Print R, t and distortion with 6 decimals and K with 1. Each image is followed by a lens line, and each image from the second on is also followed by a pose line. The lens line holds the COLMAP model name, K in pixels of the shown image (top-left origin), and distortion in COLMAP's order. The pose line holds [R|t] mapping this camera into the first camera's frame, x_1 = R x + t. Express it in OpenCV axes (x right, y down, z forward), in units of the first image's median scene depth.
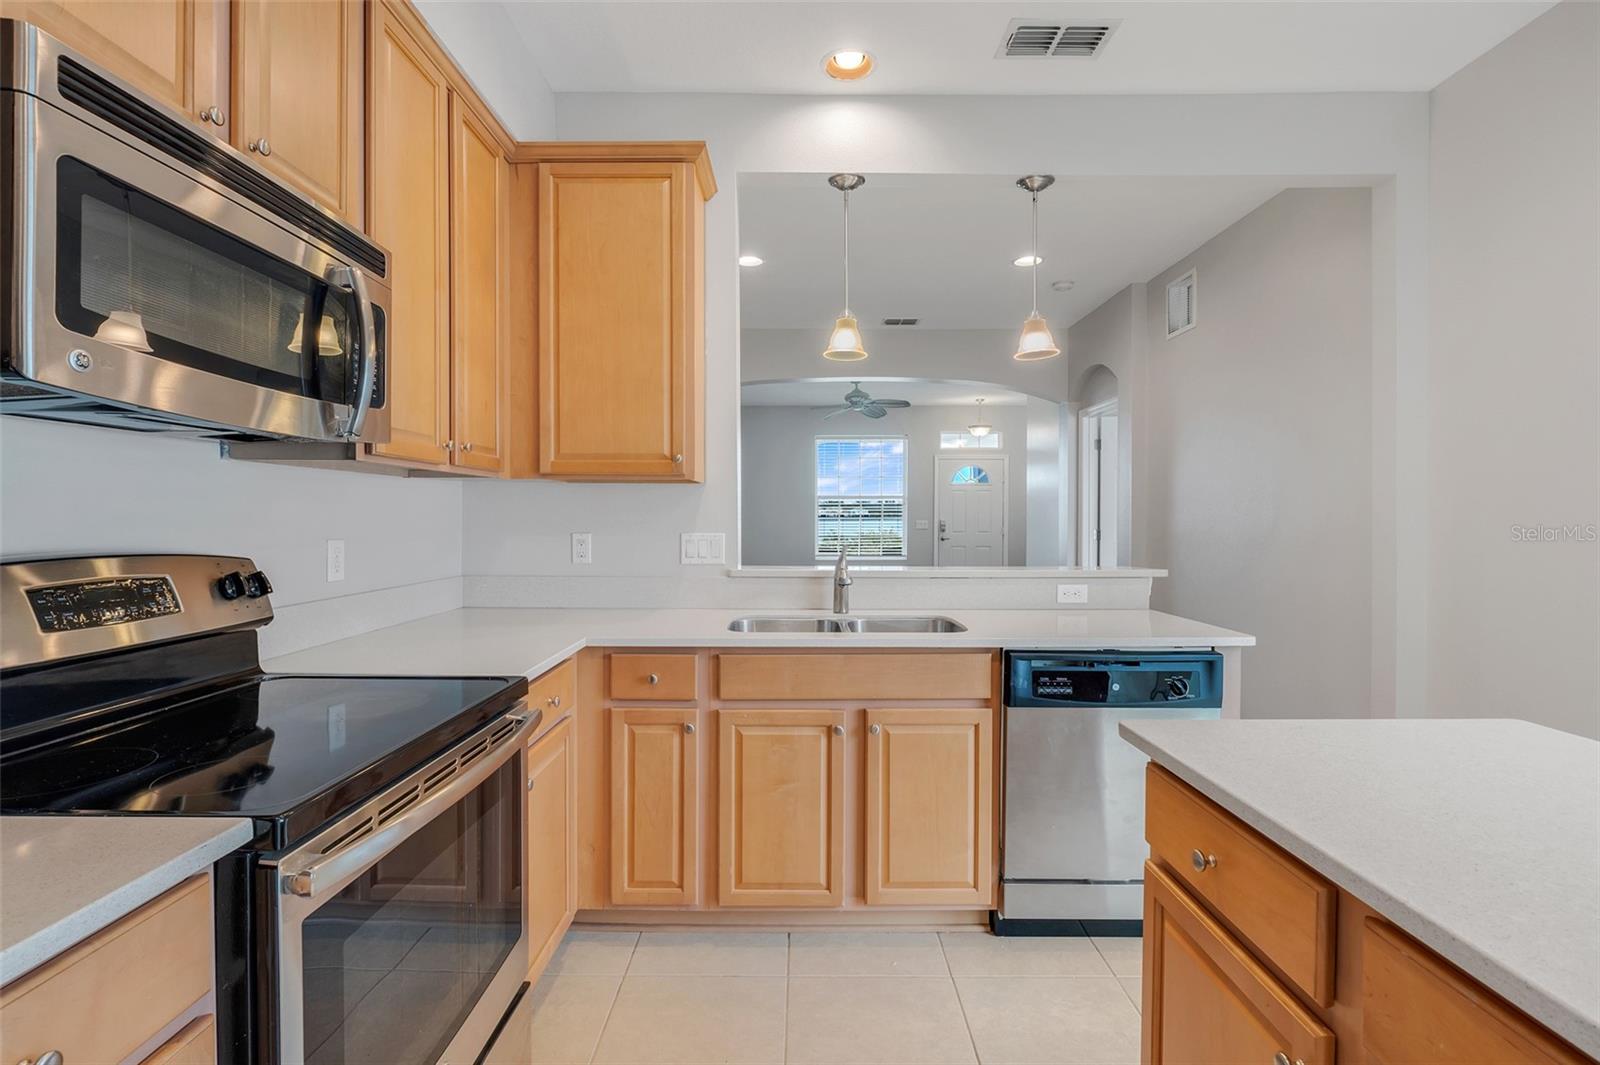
lens RADIAL K [[739.2, 0, 802.0], [0, 739.2, 520.9], [0, 0, 1]] dist [-0.008864, 0.000574]
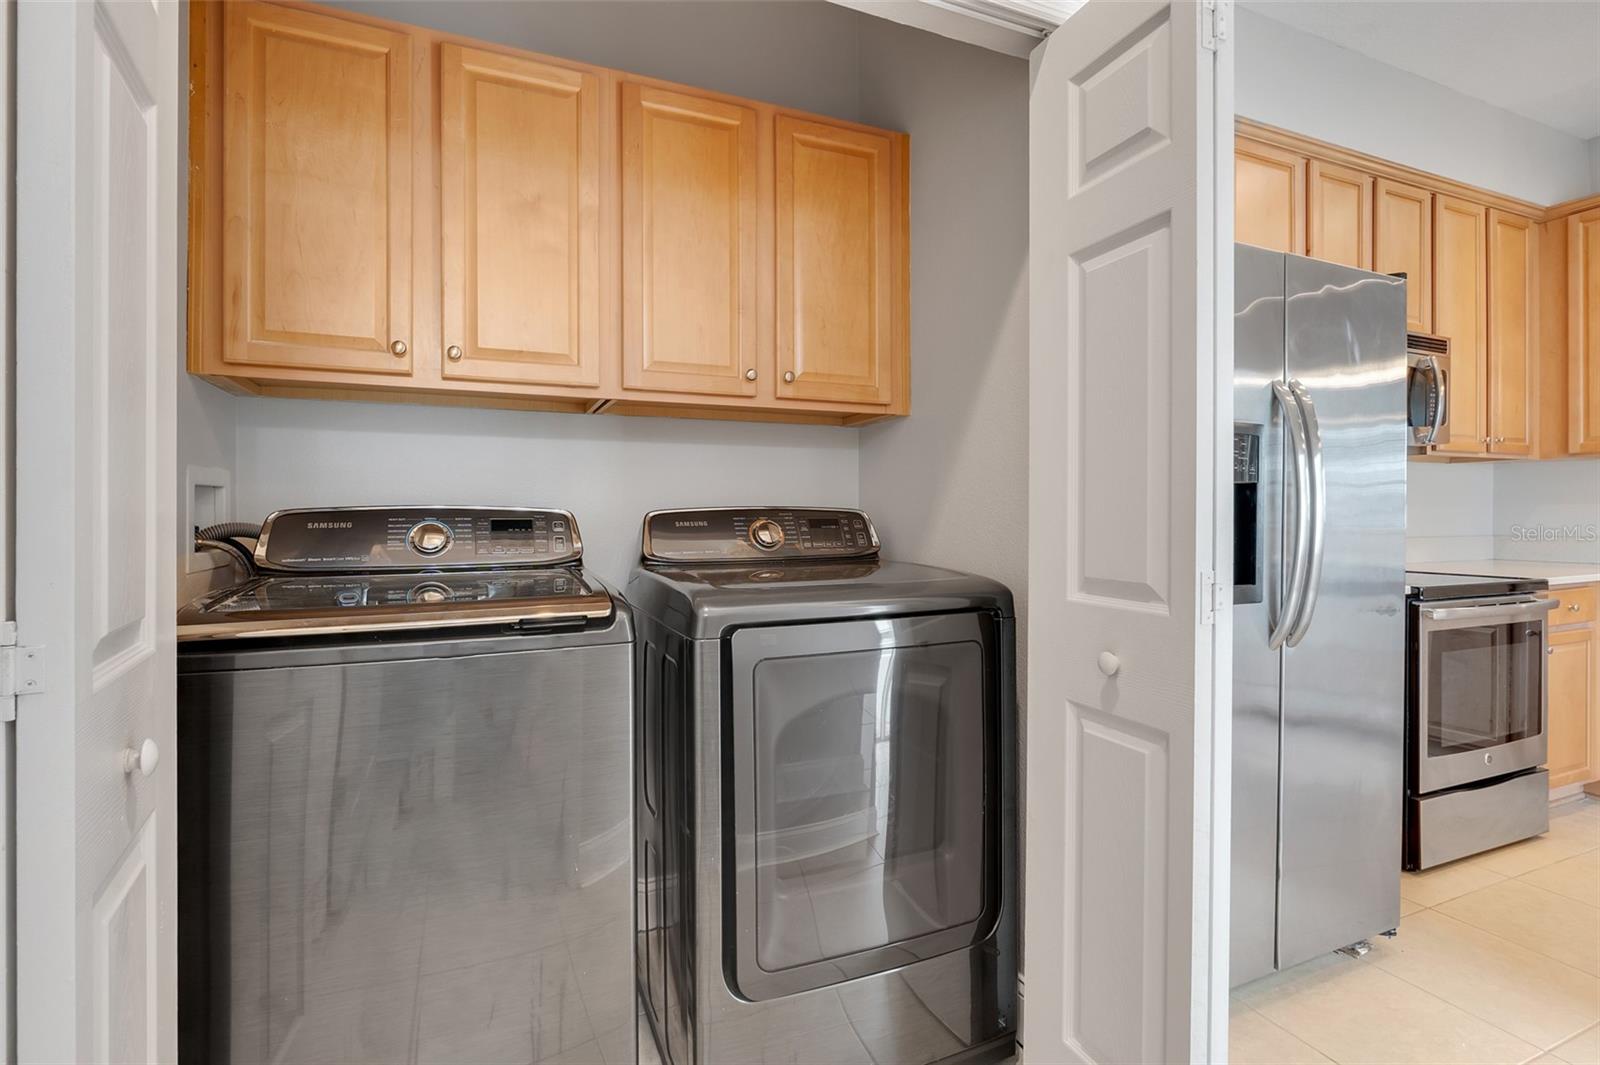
lens RADIAL K [[739.2, 0, 803.6], [0, 739.2, 521.2], [0, 0, 1]] dist [-0.008864, 0.000574]
pose [[0.386134, 0.007902, -0.922409, 0.340067], [0.001246, 0.999958, 0.009088, 0.044872], [0.922442, -0.004658, 0.386108, -0.800310]]
